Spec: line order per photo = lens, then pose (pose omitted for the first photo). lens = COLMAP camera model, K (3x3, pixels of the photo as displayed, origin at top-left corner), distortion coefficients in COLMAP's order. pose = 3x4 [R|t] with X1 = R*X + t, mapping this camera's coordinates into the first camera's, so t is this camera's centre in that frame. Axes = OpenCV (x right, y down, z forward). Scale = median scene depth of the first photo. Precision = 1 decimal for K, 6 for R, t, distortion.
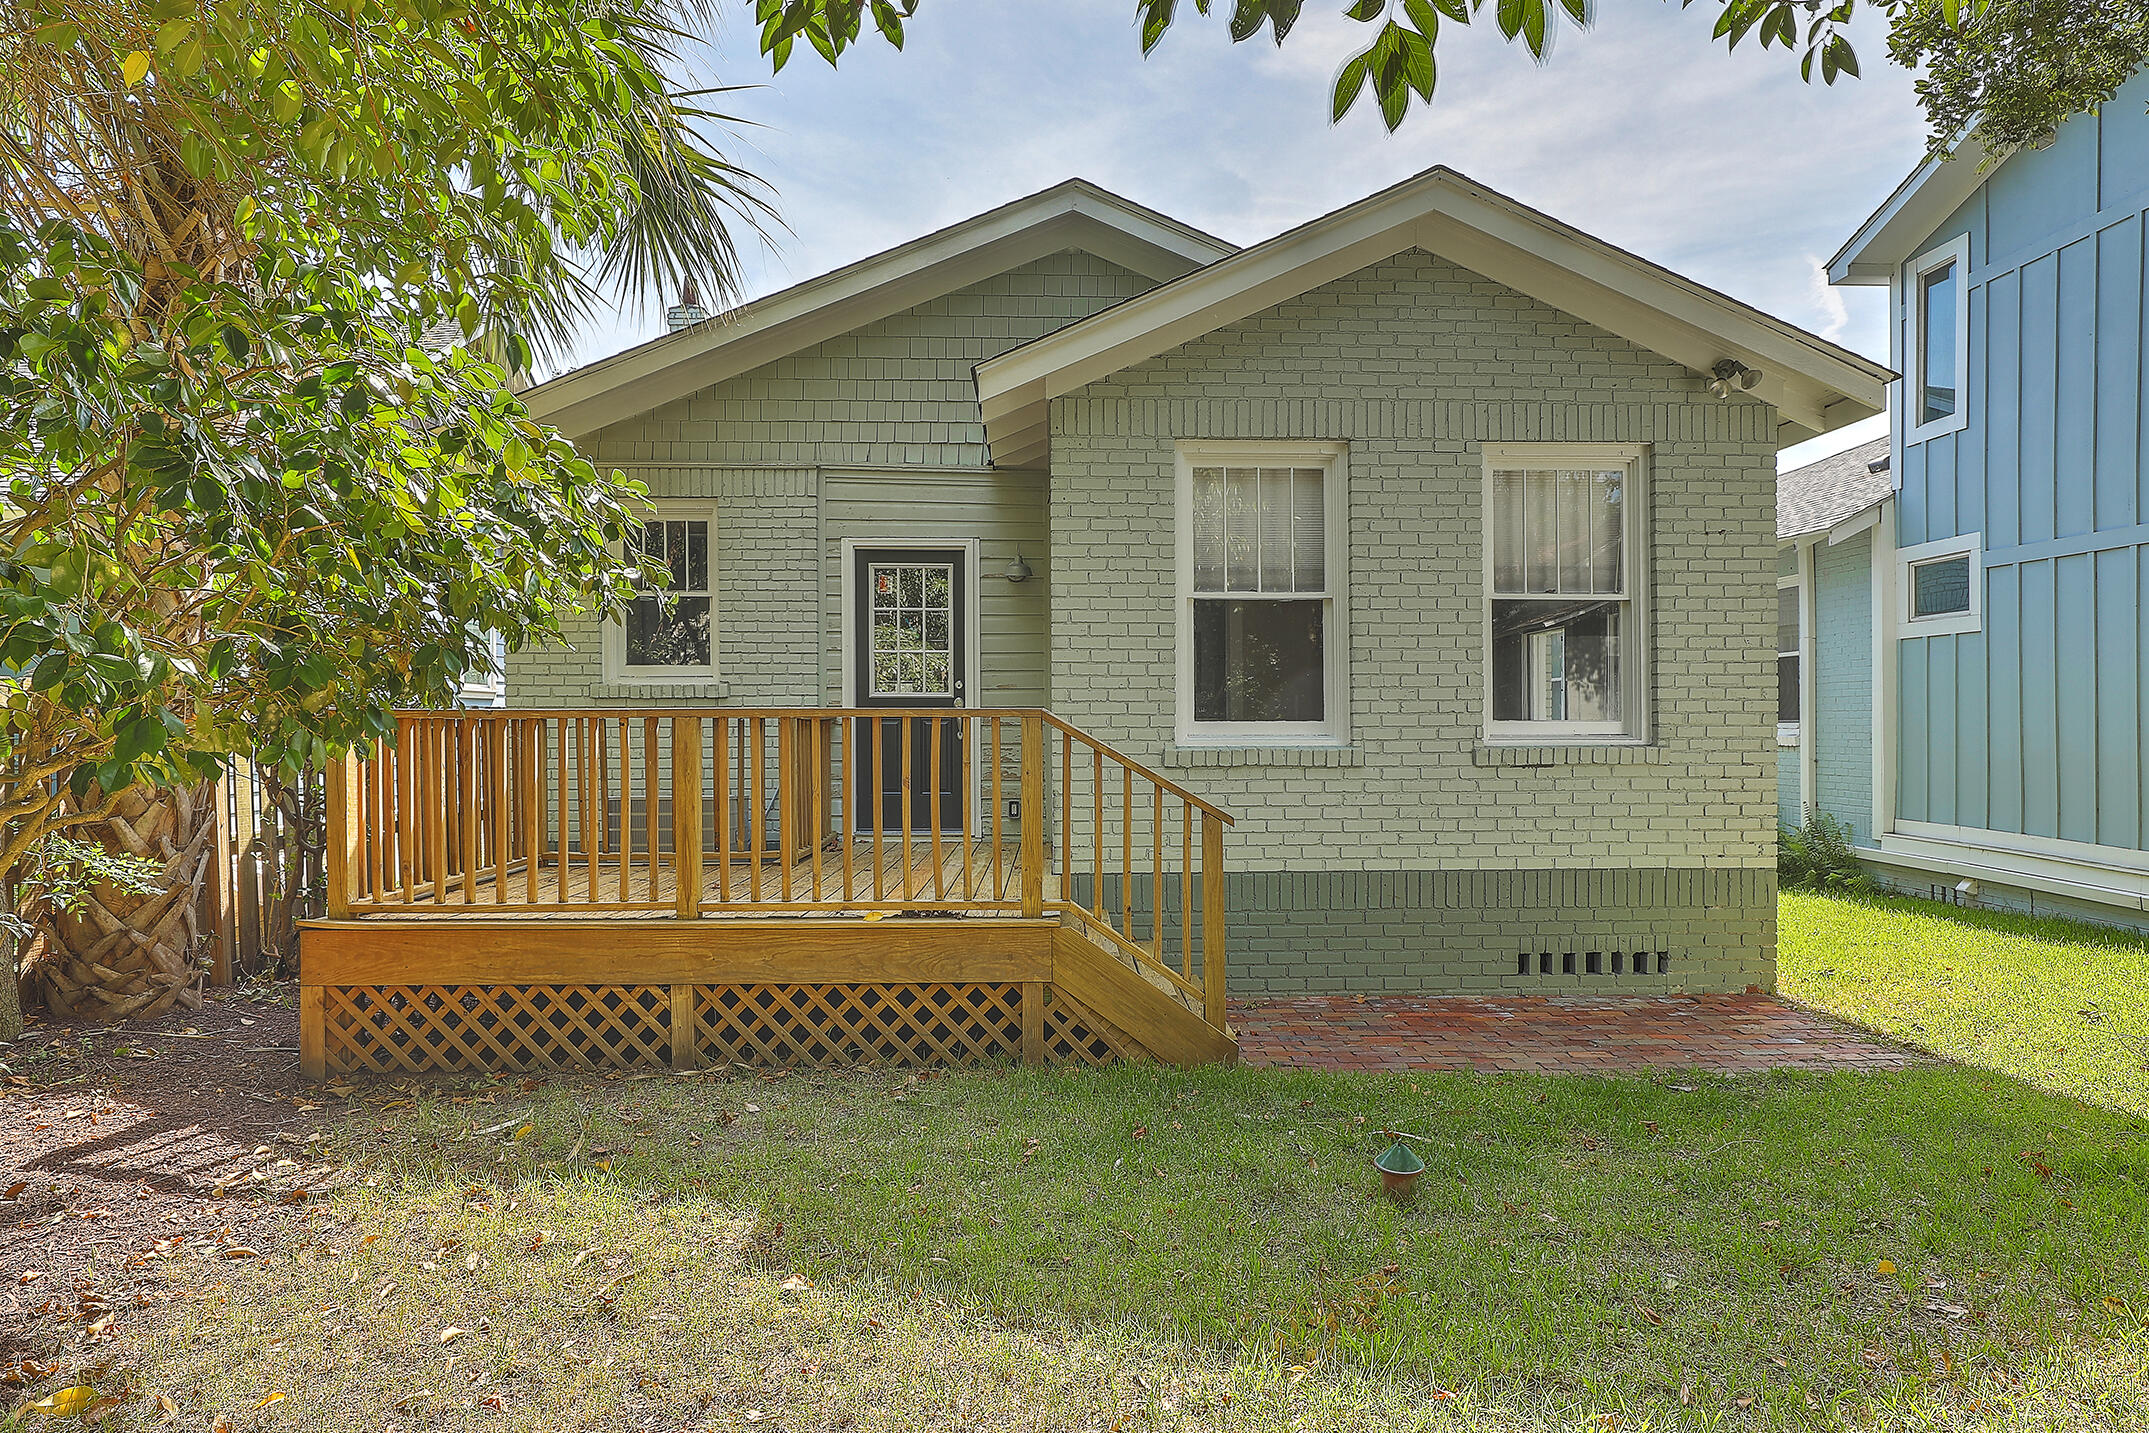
lens RADIAL K [[1219.4, 0, 1087.4], [0, 1219.4, 734.8], [0, 0, 1]] dist [-0.002869, 0.000583]
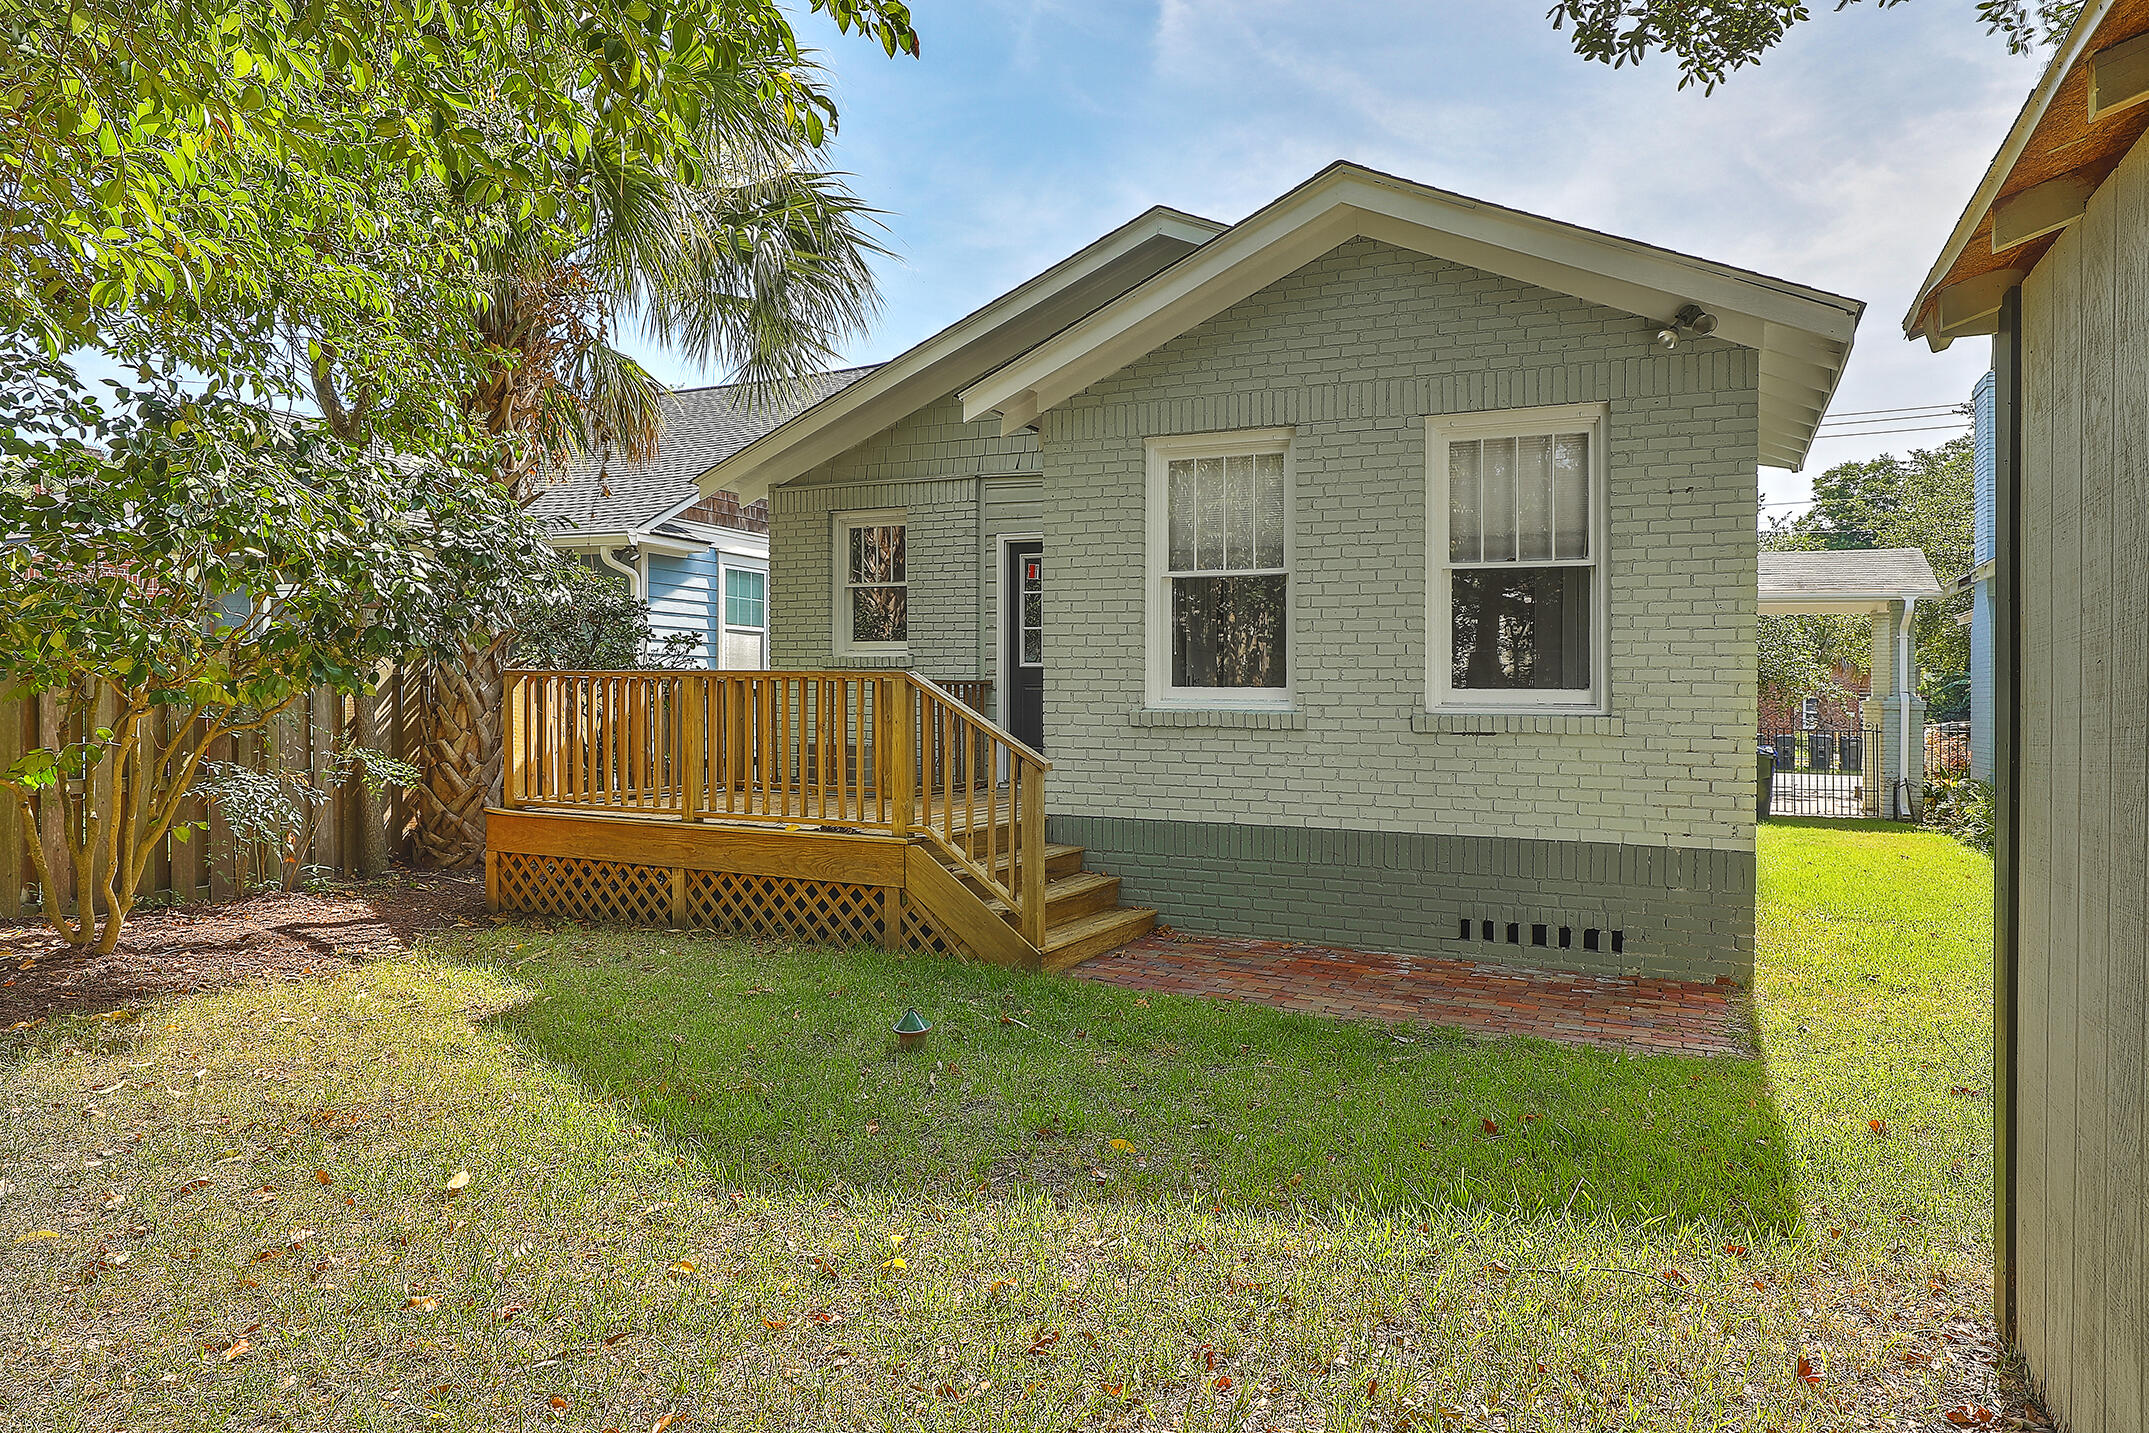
lens RADIAL K [[1162.4, 0, 1074.5], [0, 1162.4, 716.5], [0, 0, 1]] dist [-0.001276, -0.000038]
pose [[0.907635, 0.020035, -0.419282, 0.471619], [-0.017950, 0.999799, 0.008918, 0.008875], [0.419377, -0.000568, 0.907812, -0.010751]]
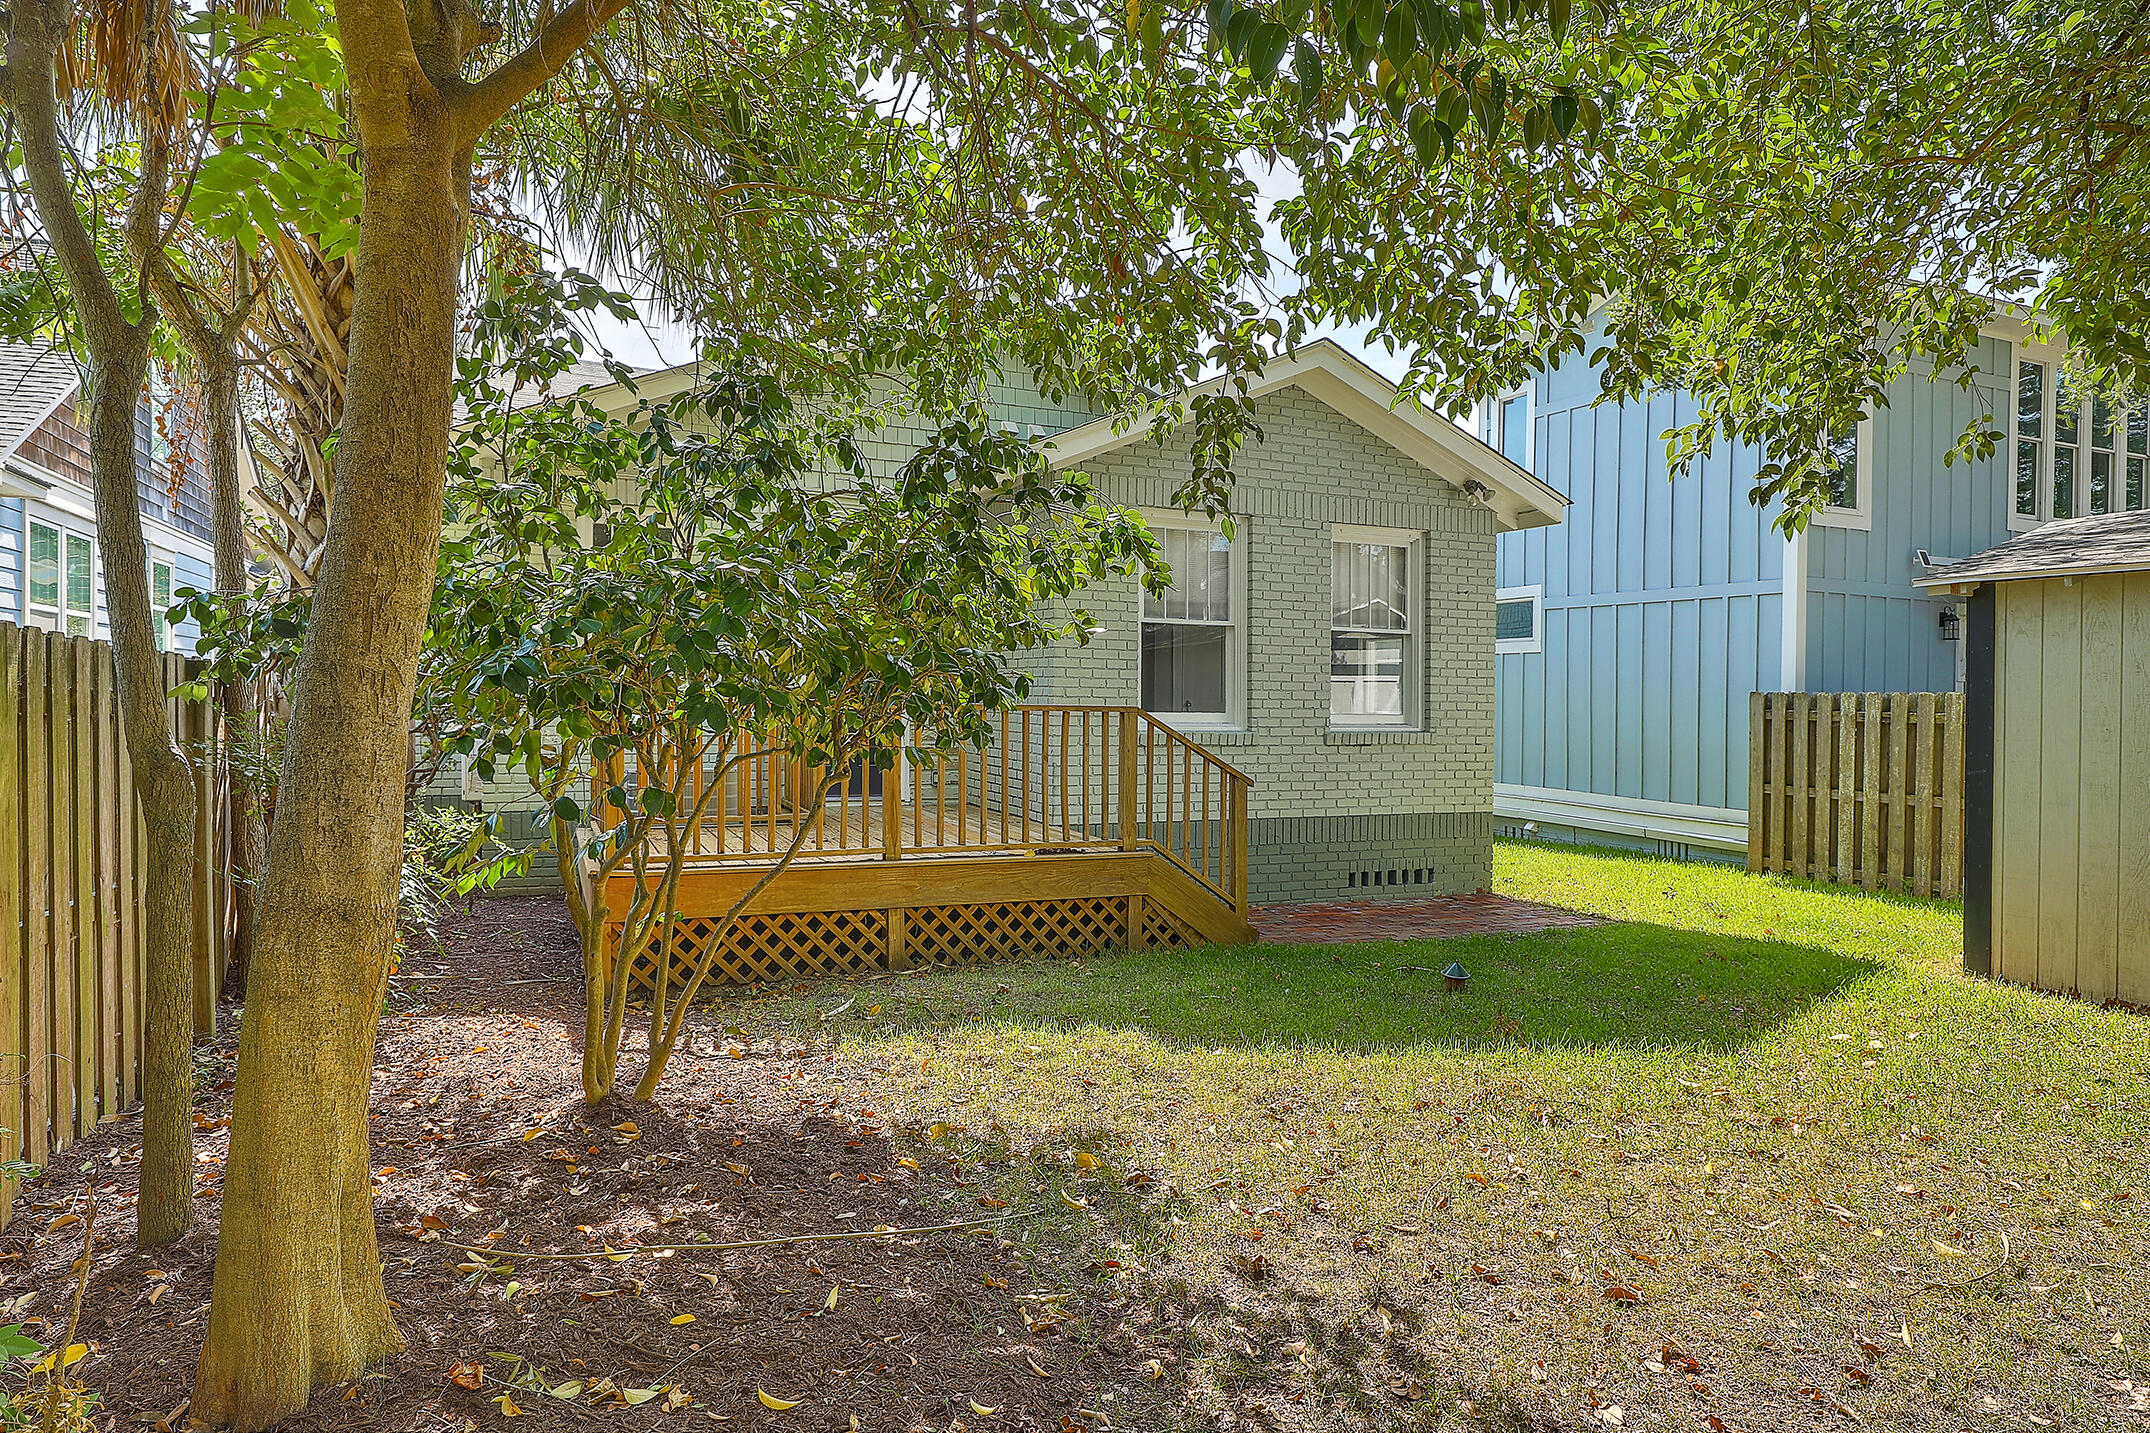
lens RADIAL K [[1162.9, 0, 1075.0], [0, 1162.9, 716.5], [0, 0, 1]] dist [-0.001276, -0.000038]
pose [[0.940379, 0.009815, 0.339986, -0.439221], [-0.011883, 0.999921, 0.004002, -0.010848], [-0.339920, -0.007803, 0.940422, -0.207173]]
